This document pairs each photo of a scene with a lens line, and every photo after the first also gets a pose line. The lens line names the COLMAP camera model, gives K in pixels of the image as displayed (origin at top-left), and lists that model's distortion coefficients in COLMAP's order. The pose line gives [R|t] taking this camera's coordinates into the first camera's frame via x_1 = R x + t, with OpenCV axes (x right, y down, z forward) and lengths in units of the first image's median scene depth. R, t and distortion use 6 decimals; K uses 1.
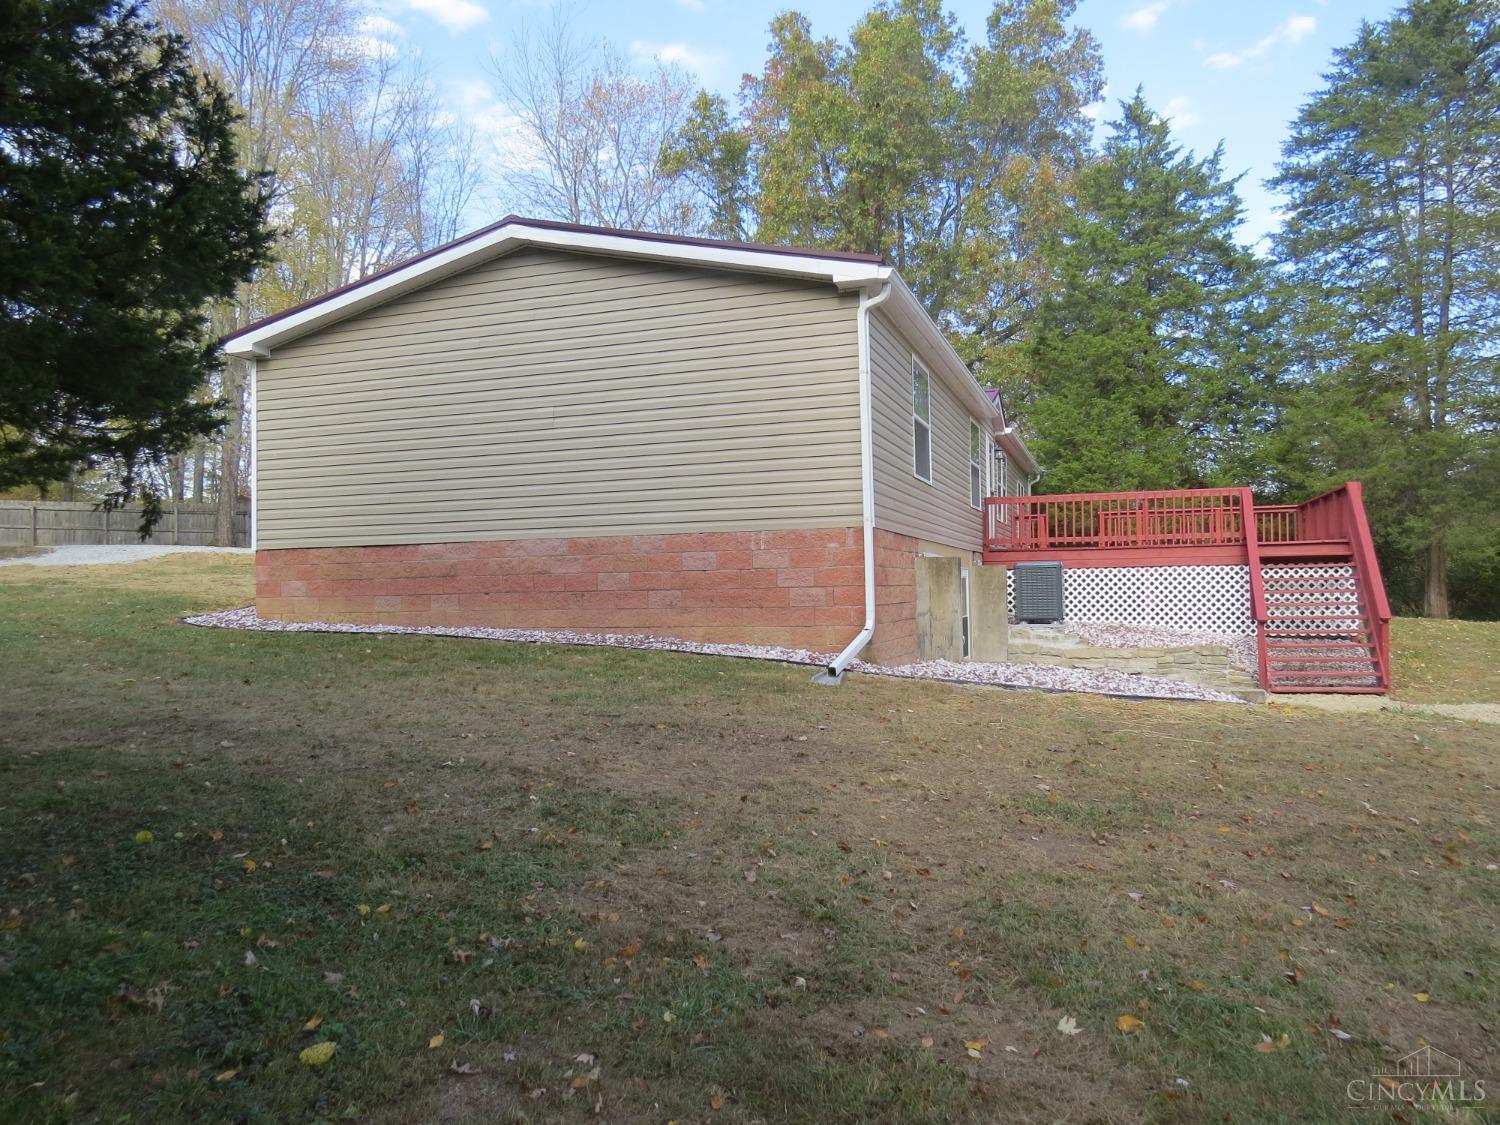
lens RADIAL K [[1067.2, 0, 750.0], [0, 1067.2, 562.5], [0, 0, 1]] dist [-0.023821, 0.005829]
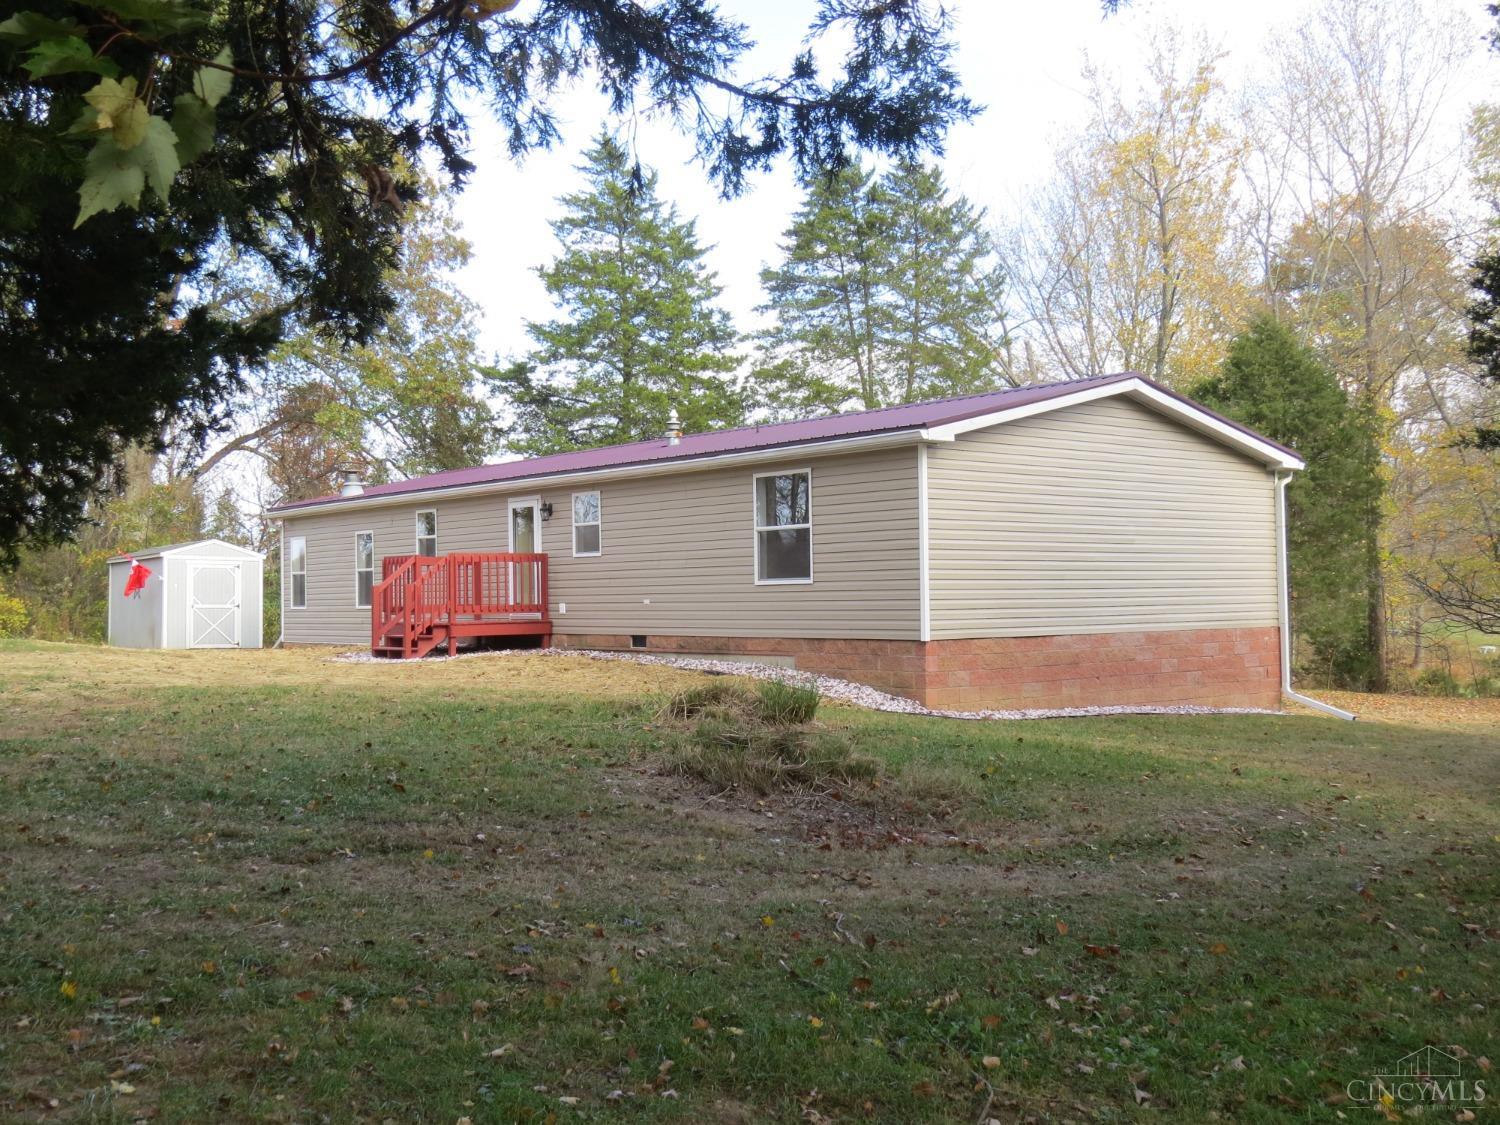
lens RADIAL K [[1550.6, 0, 750.0], [0, 1550.6, 562.5], [0, 0, 1]] dist [-0.014770, -0.007380]
pose [[0.522854, 0.029851, 0.851899, -1.991741], [-0.019768, 0.999542, -0.022892, -0.053982], [-0.852193, -0.004871, 0.523205, 0.441779]]
